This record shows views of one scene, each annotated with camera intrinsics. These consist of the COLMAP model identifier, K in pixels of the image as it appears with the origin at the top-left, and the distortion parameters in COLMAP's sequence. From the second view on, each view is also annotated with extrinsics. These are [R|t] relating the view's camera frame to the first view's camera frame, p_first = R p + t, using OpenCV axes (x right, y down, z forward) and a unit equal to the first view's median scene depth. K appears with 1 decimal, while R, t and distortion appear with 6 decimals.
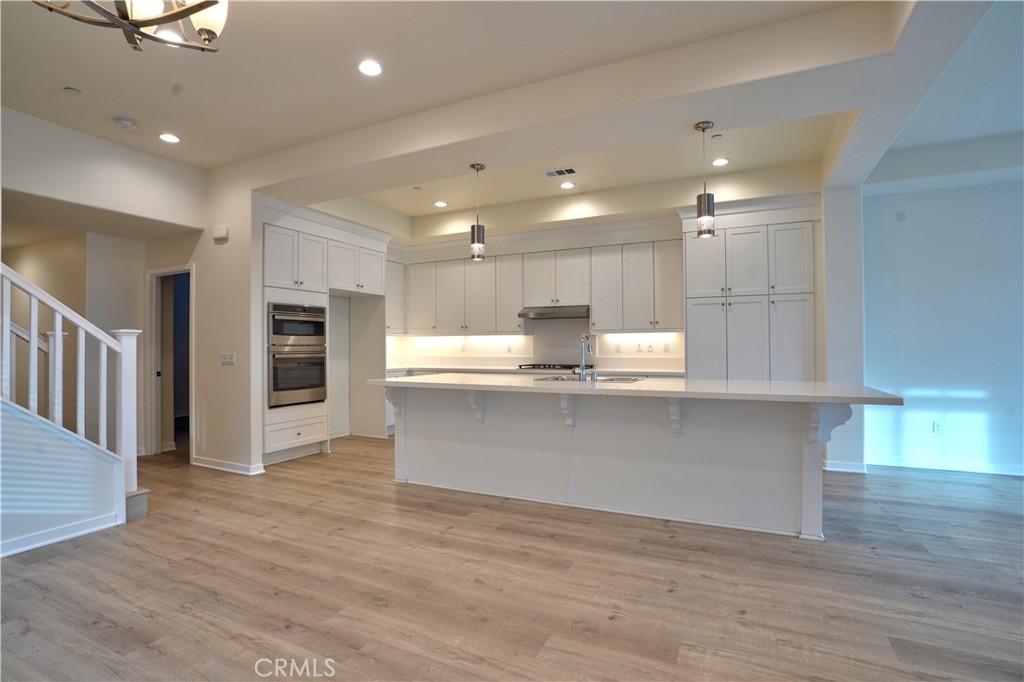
lens RADIAL K [[484.9, 0, 509.9], [0, 484.9, 342.8], [0, 0, 1]] dist [-0.074777, 0.031006]
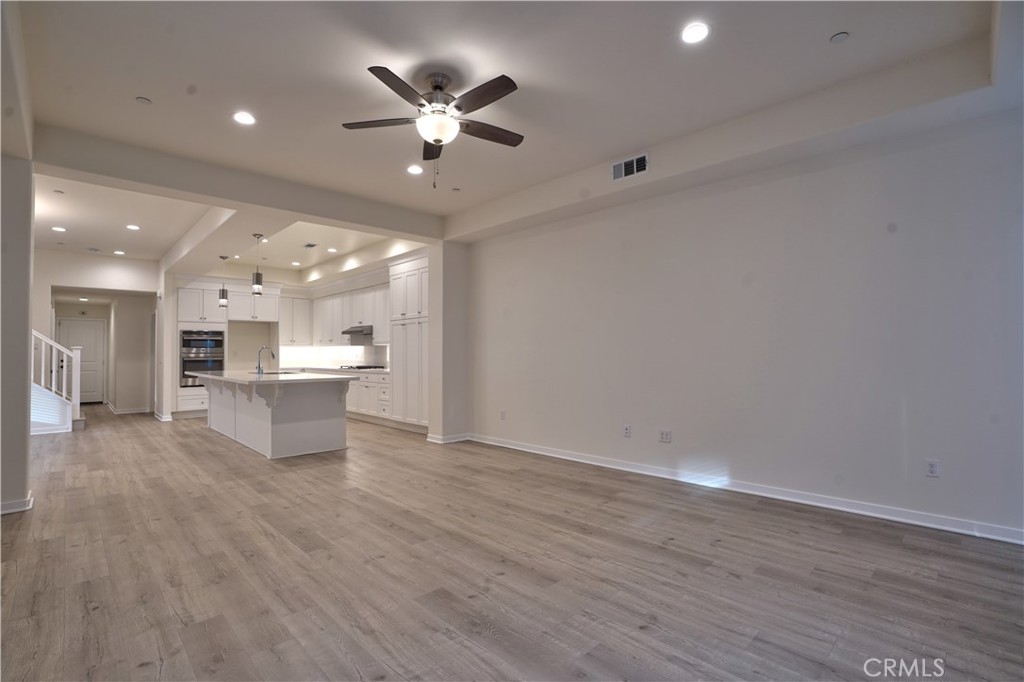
lens RADIAL K [[478.2, 0, 512.0], [0, 478.2, 341.0], [0, 0, 1]] dist [-0.072493, 0.029173]
pose [[0.939403, -0.010009, -0.342668, 1.355469], [0.005255, 0.999877, -0.014799, -0.009449], [0.342773, 0.012102, 0.939340, -0.257693]]
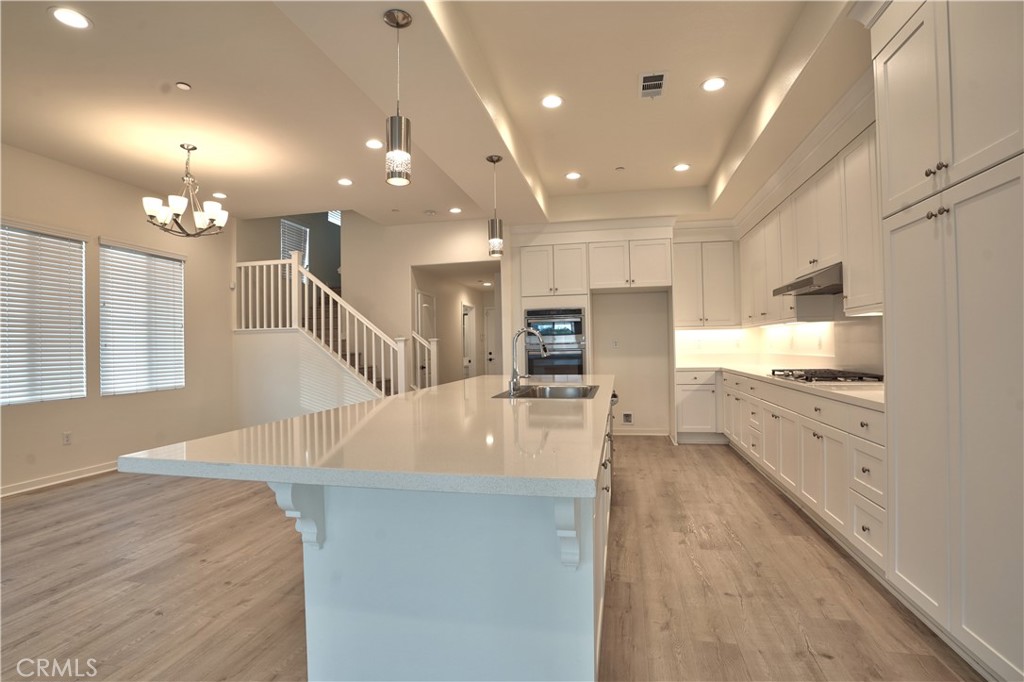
lens RADIAL K [[498.2, 0, 516.6], [0, 498.2, 342.2], [0, 0, 1]] dist [-0.059944, 0.023362]
pose [[0.243770, -0.009106, -0.969790, 0.765403], [0.026108, 0.999655, -0.002824, 0.002932], [0.969482, -0.024631, 0.243924, 0.677692]]
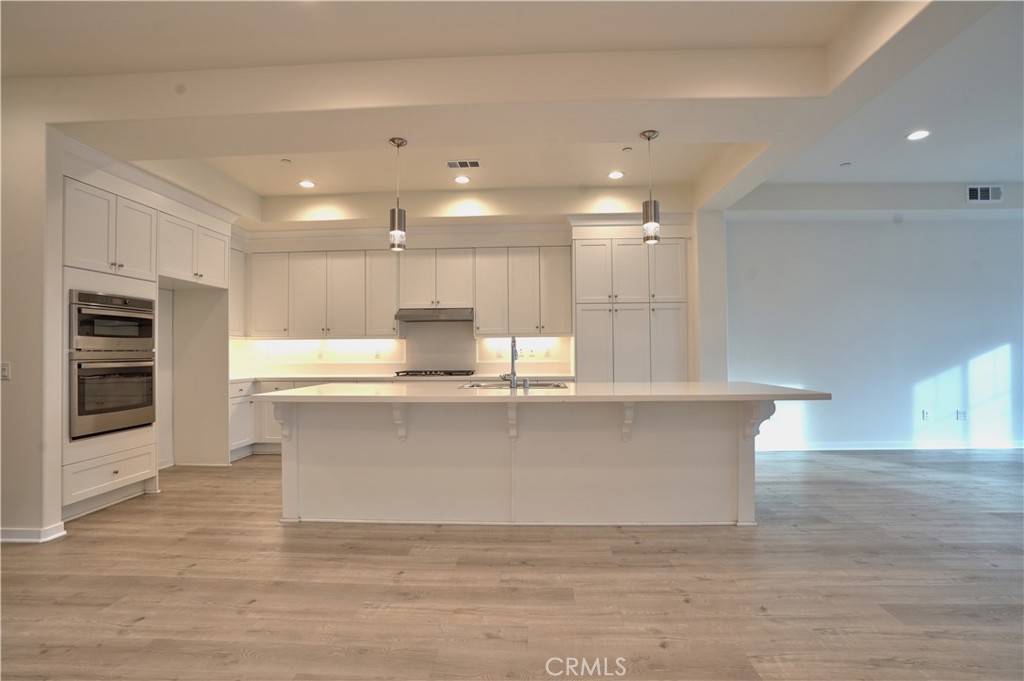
lens RADIAL K [[484.9, 0, 509.9], [0, 484.9, 342.3], [0, 0, 1]] dist [-0.074777, 0.031006]
pose [[0.919961, 0.003975, 0.391989, -0.185555], [0.001082, 0.999919, -0.012678, 0.002666], [-0.392007, 0.012087, 0.919883, 0.120798]]
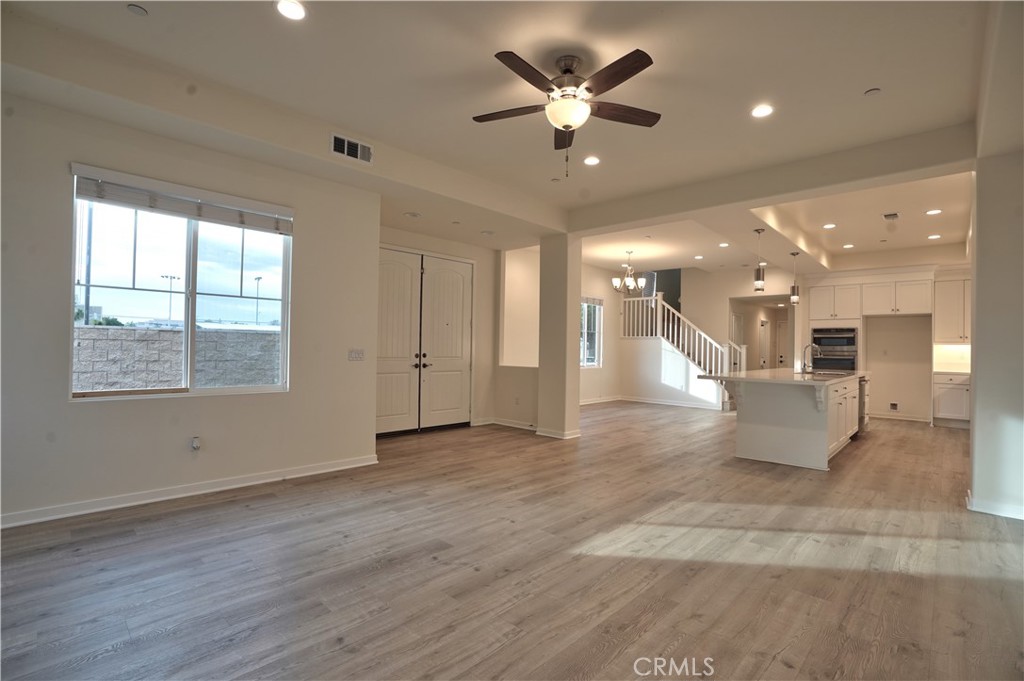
lens RADIAL K [[471.8, 0, 512.0], [0, 471.8, 340.5], [0, 0, 1]] dist [-0.070118, 0.024446]
pose [[-0.312722, -0.015003, -0.949726, 1.648185], [-0.006498, 0.999886, -0.013656, -0.004083], [0.949823, 0.001900, -0.312783, 0.448862]]
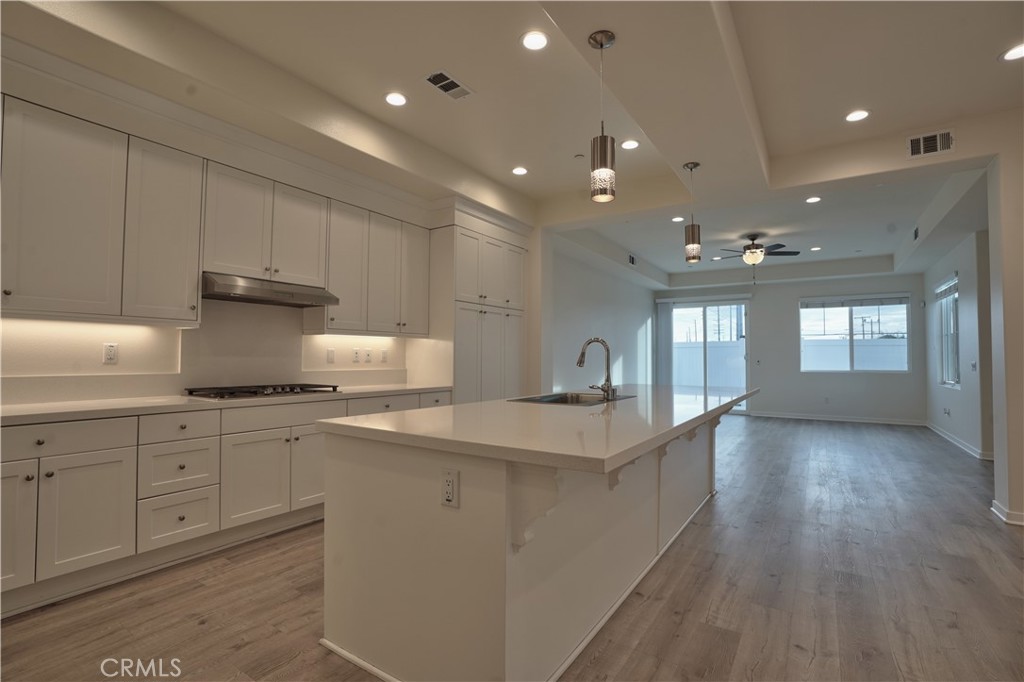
lens RADIAL K [[478.2, 0, 512.0], [0, 478.2, 341.0], [0, 0, 1]] dist [-0.072493, 0.029173]
pose [[0.131388, 0.039070, 0.990561, -0.527579], [-0.015577, 0.999181, -0.037344, 0.012670], [-0.991209, -0.010523, 0.131889, 0.879215]]
